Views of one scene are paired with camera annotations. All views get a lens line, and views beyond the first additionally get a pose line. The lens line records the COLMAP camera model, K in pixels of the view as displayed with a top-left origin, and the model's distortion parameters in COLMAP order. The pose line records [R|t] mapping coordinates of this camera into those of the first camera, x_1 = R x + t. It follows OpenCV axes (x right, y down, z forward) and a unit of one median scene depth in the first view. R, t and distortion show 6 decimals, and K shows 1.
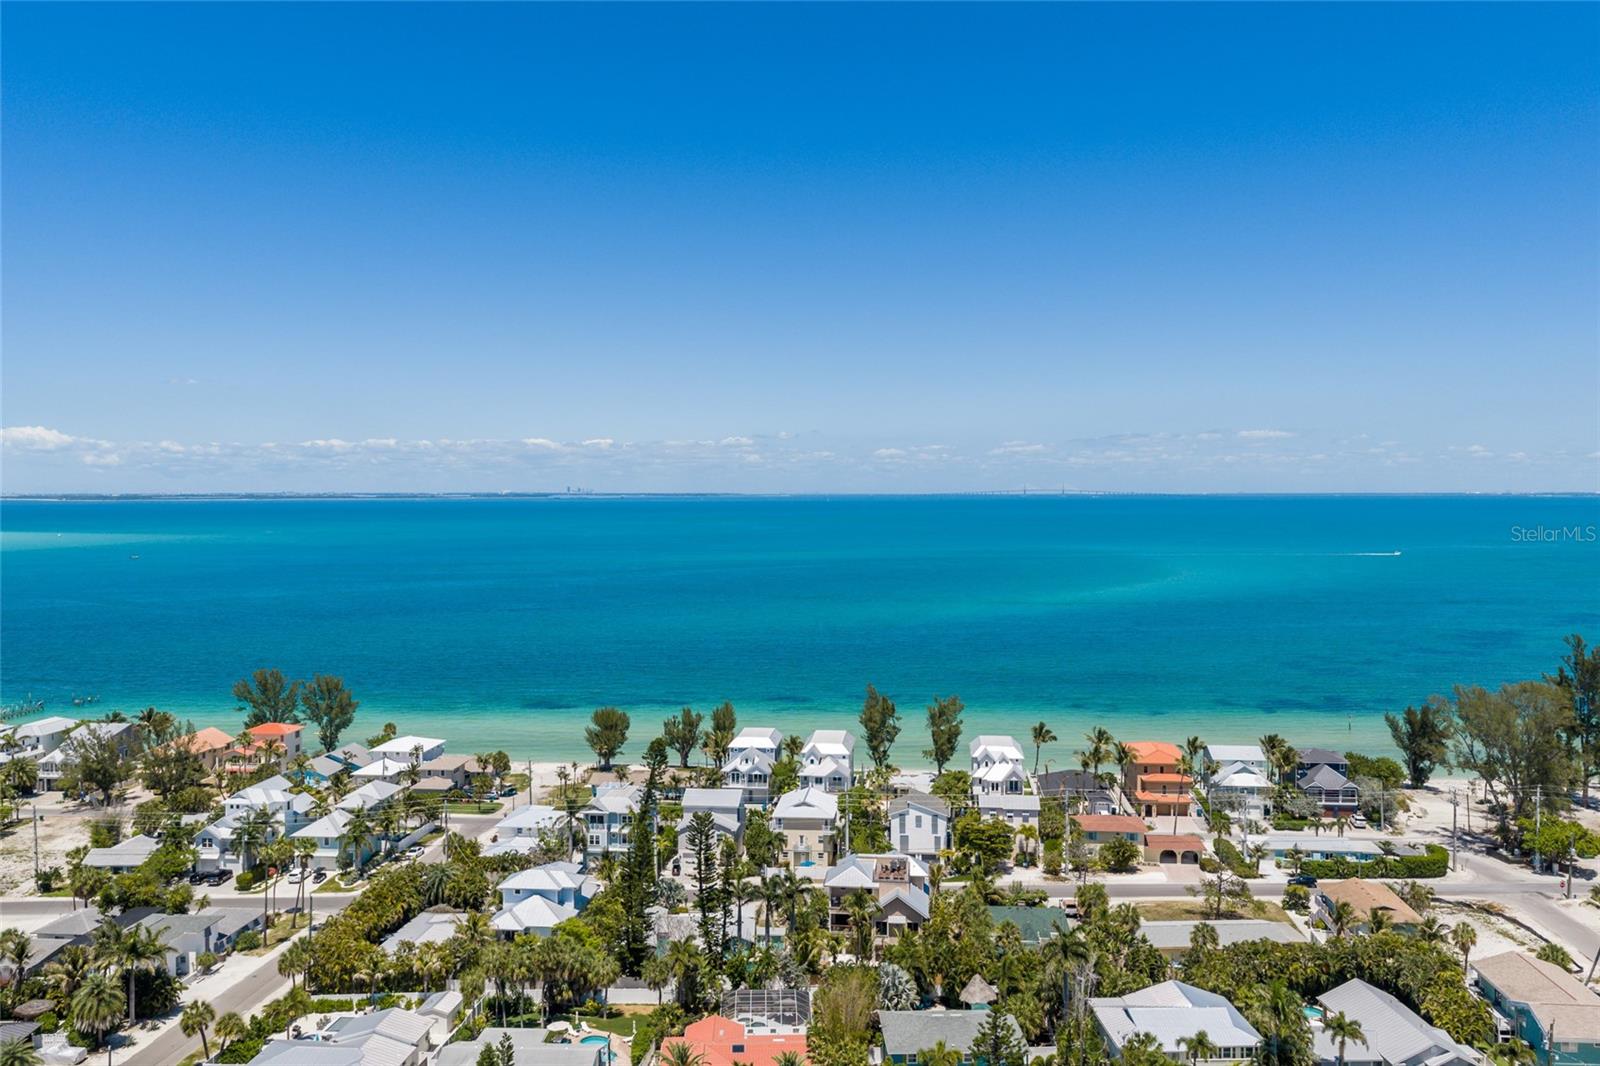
lens RADIAL K [[1335.7, 0, 804.0], [0, 1335.7, 536.1], [0, 0, 1]] dist [0.033179, -0.003854]
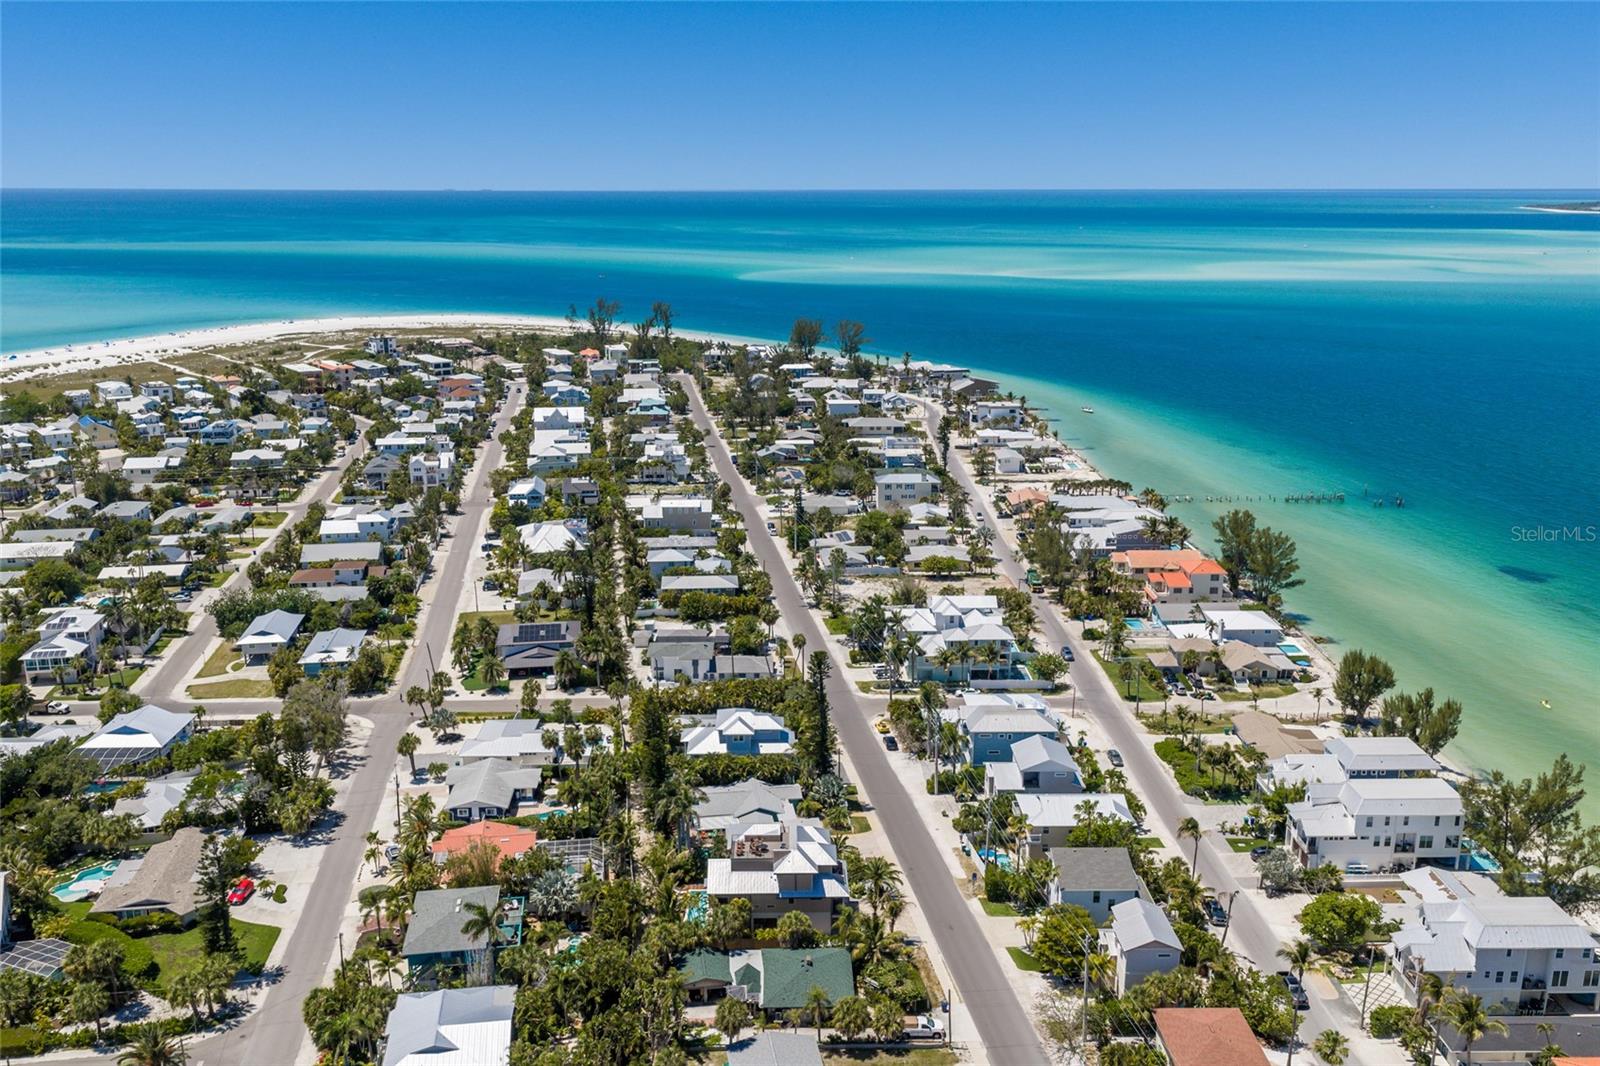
lens RADIAL K [[1335.7, 0, 804.0], [0, 1335.7, 536.1], [0, 0, 1]] dist [0.033179, -0.003854]
pose [[0.128261, 0.254733, -0.958468, 0.663185], [-0.041019, 0.966986, 0.251508, -0.155385], [0.990892, 0.007057, 0.134475, 0.605758]]
